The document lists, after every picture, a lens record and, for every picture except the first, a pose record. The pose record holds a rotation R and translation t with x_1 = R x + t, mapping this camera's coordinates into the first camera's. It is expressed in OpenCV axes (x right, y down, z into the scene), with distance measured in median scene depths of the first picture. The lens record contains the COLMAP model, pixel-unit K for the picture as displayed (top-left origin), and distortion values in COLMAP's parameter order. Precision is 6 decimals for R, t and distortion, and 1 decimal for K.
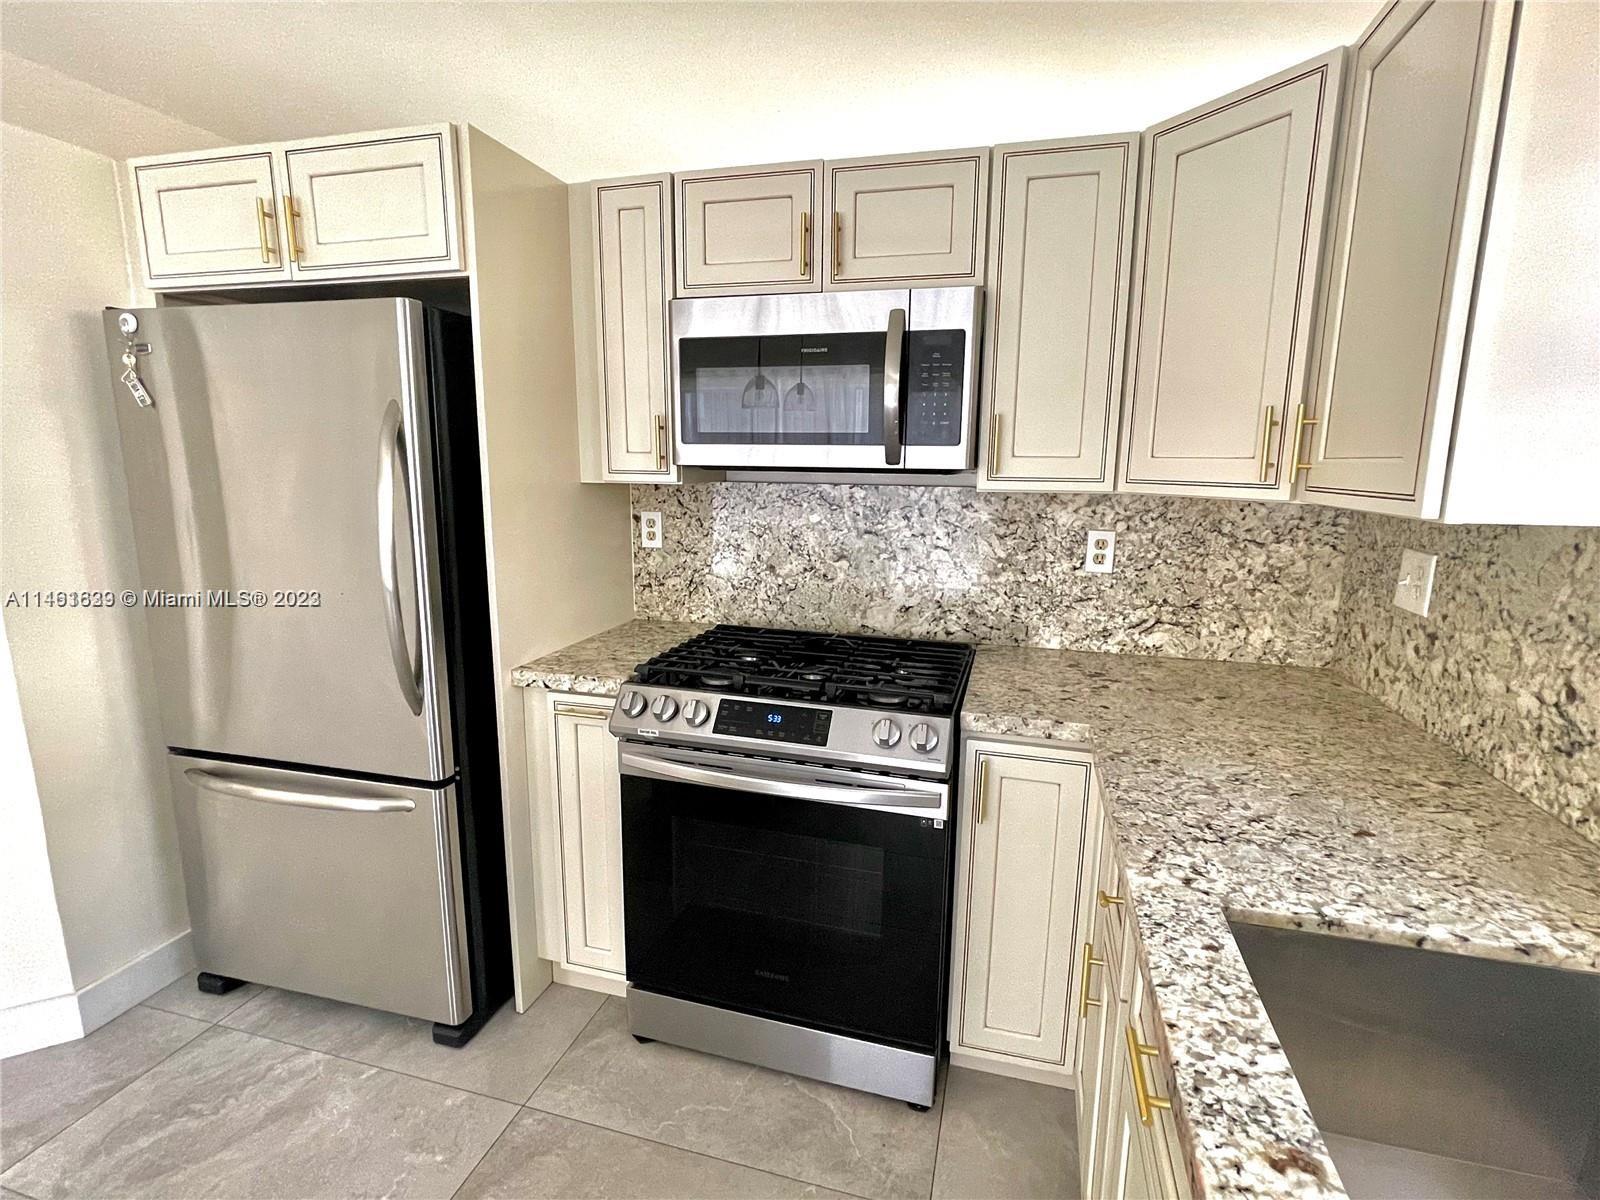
lens RADIAL K [[764.6, 0, 807.6], [0, 764.6, 595.0], [0, 0, 1]] dist [-0.001944, -0.001472]
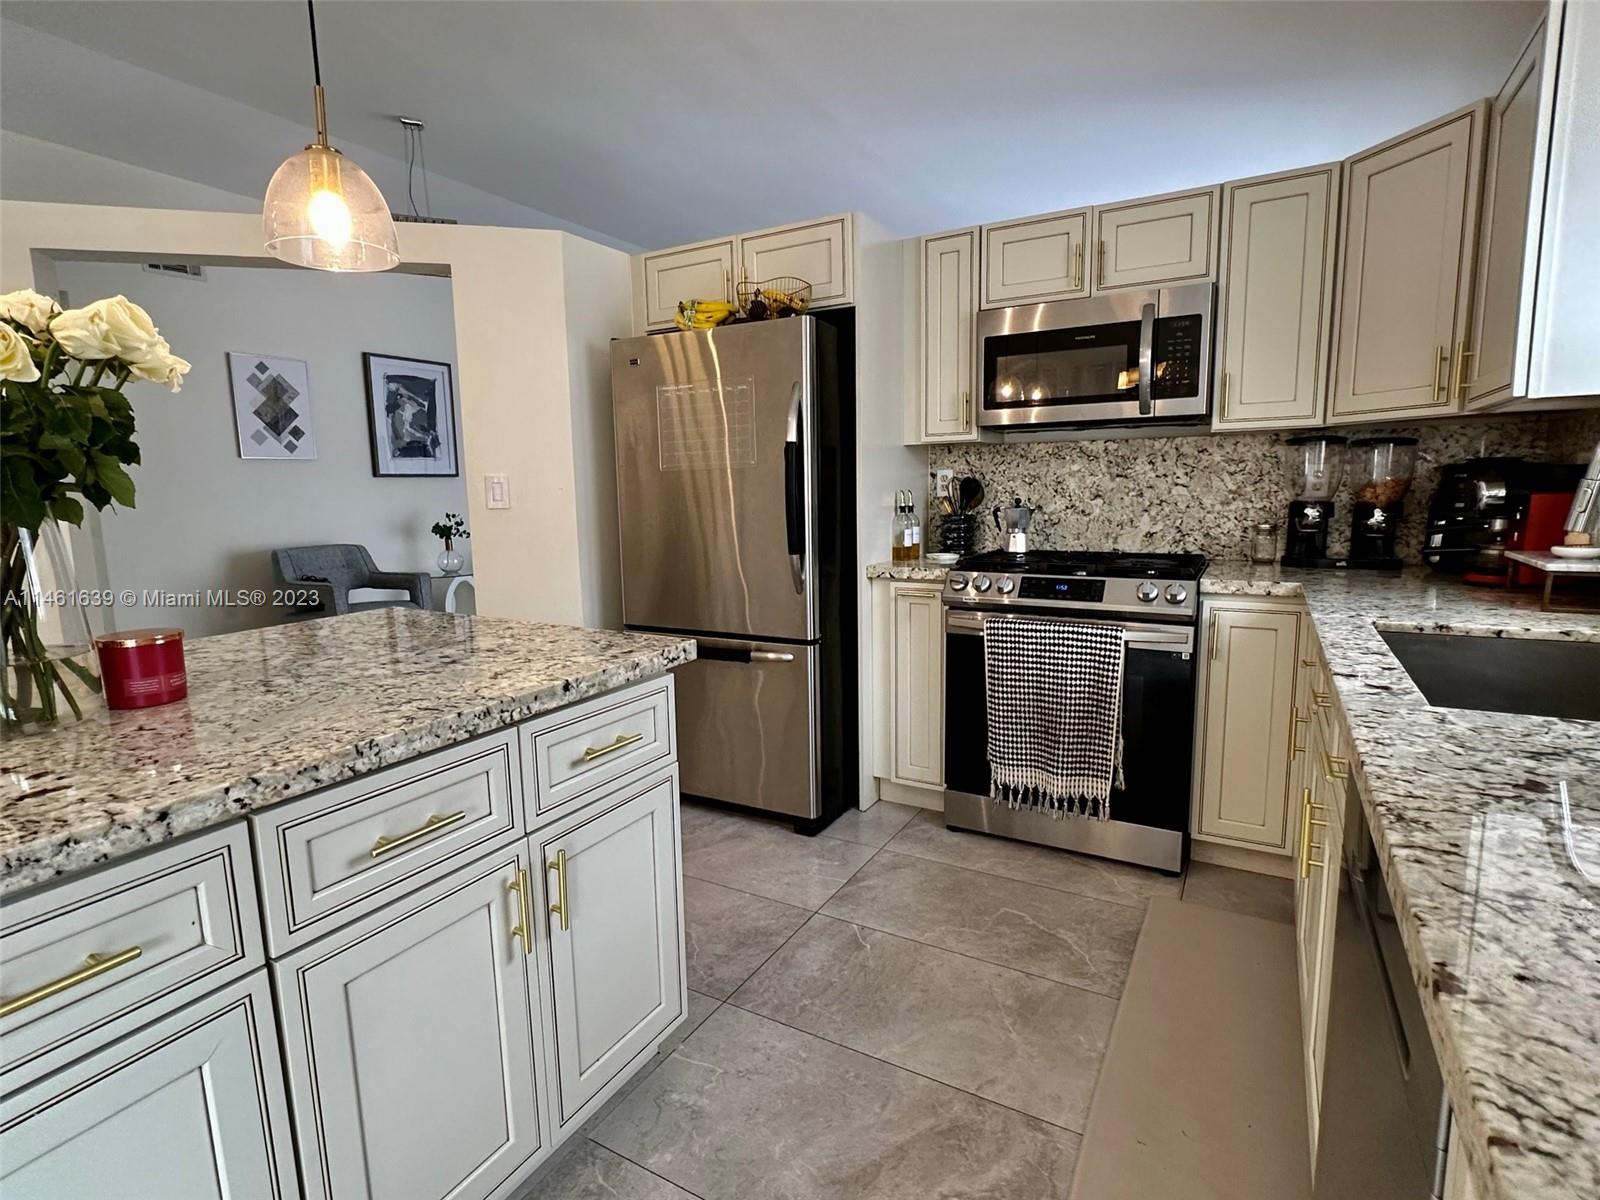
lens RADIAL K [[799.0, 0, 796.4], [0, 799.0, 596.1], [0, 0, 1]] dist [-0.015602, 0.010102]
pose [[0.967518, 0.005325, -0.252744, -0.134066], [-0.014875, 0.999245, -0.035890, 0.220856], [0.252363, 0.038483, 0.966867, -0.546203]]
